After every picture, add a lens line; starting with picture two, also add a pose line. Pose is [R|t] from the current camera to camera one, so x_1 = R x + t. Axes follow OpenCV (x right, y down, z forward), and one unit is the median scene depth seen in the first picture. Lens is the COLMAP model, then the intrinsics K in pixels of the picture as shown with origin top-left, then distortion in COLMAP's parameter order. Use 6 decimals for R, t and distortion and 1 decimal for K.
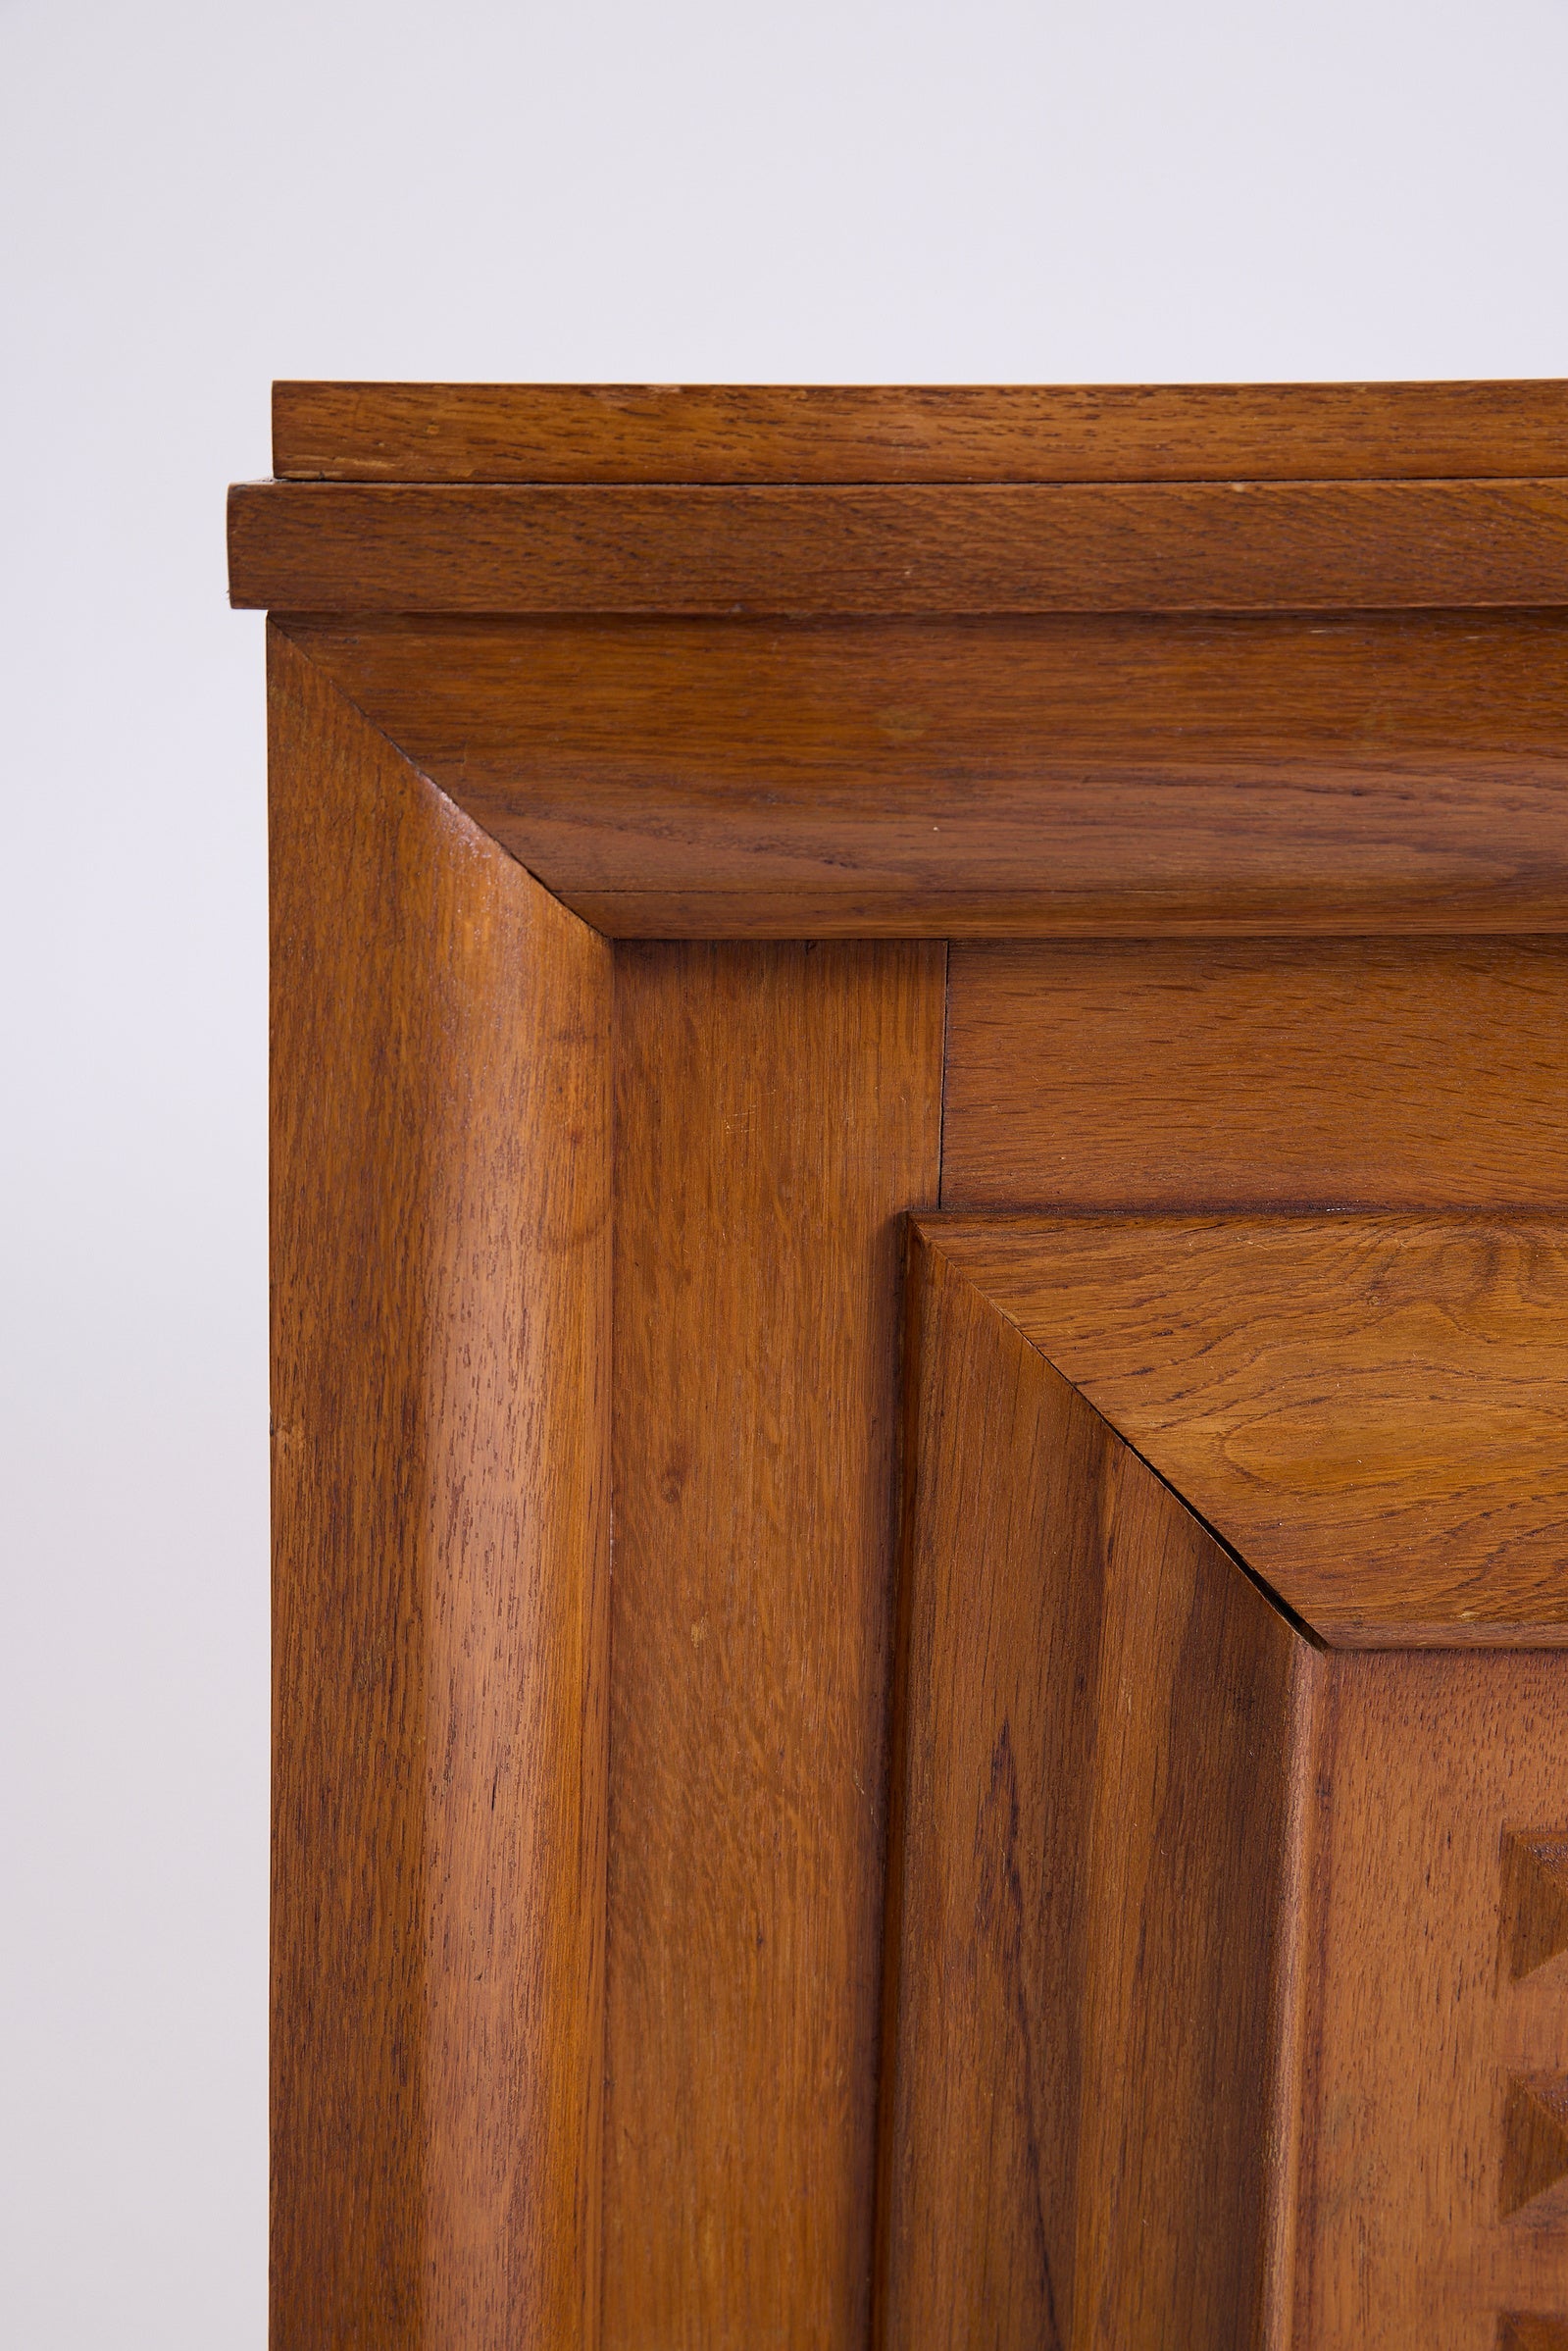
lens RADIAL K [[3243.9, 0, 784.0], [0, 3243.9, 1175.5], [0, 0, 1]] dist [0.264183, 0.039403]
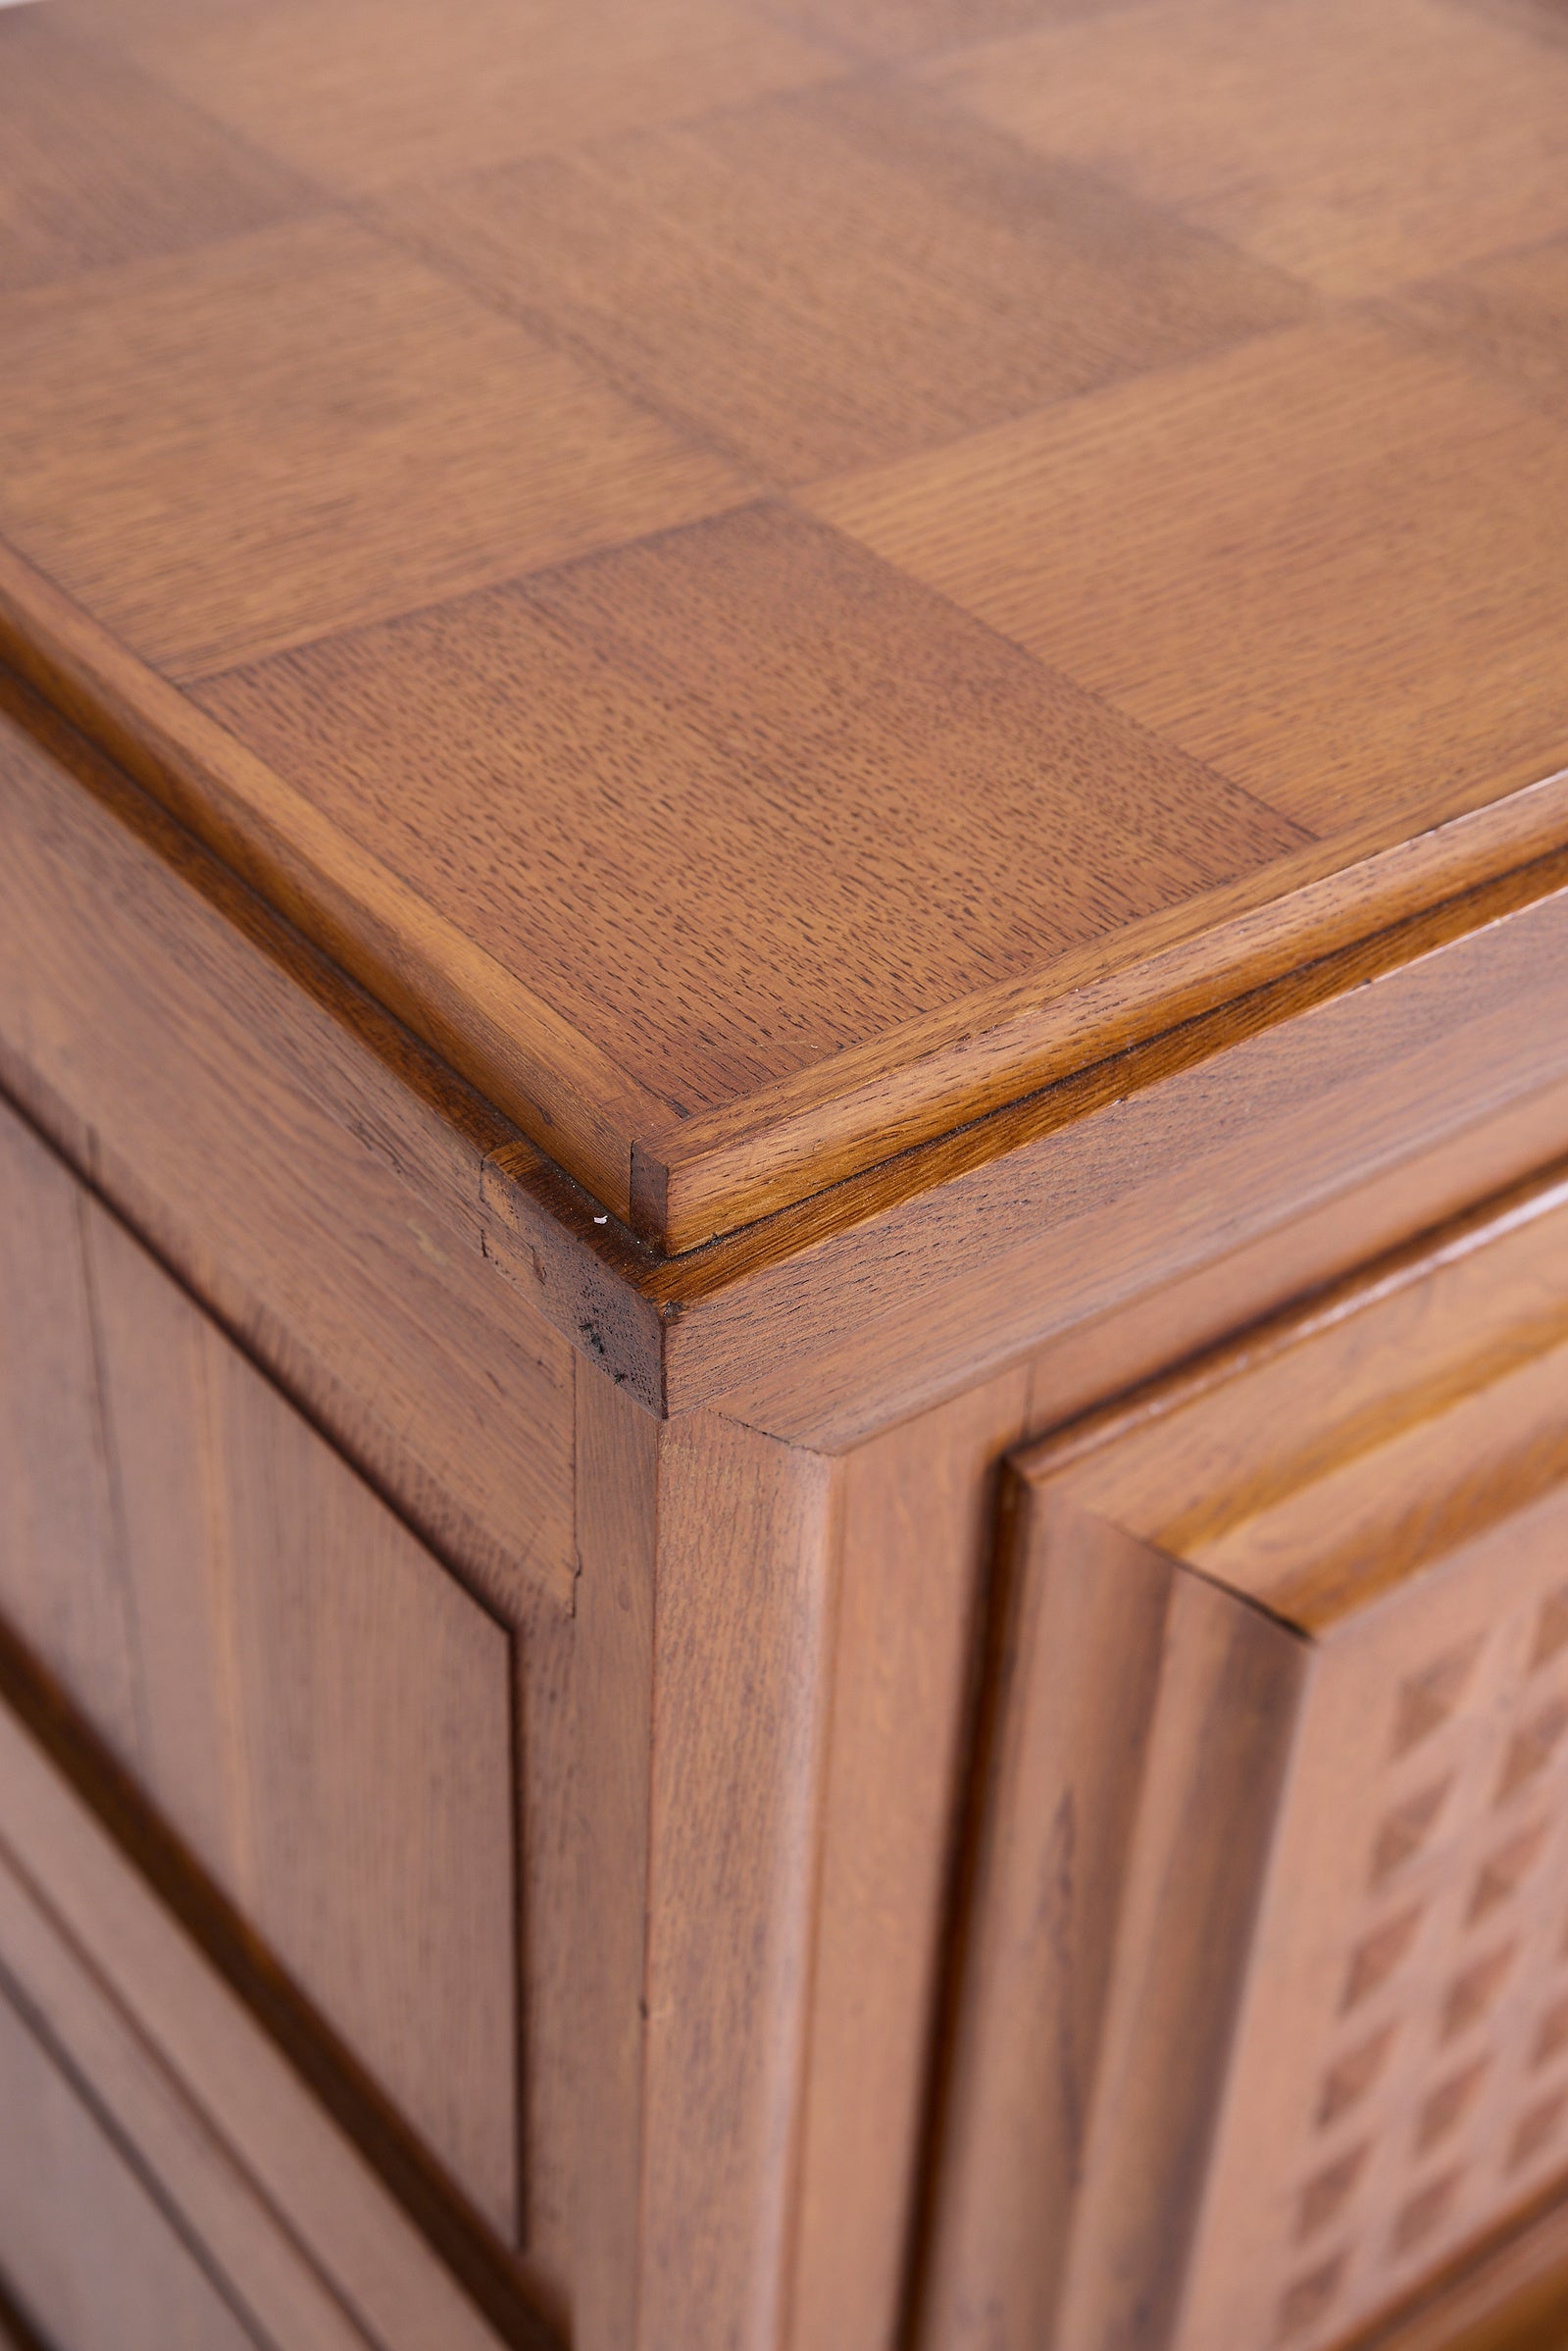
lens RADIAL K [[3243.9, 0, 784.0], [0, 3243.9, 1175.5], [0, 0, 1]] dist [0.264183, 0.039403]
pose [[0.821127, -0.344424, 0.455107, -0.434236], [0.083821, 0.861518, 0.500761, -0.558058], [-0.564557, -0.373040, 0.736286, 0.328591]]
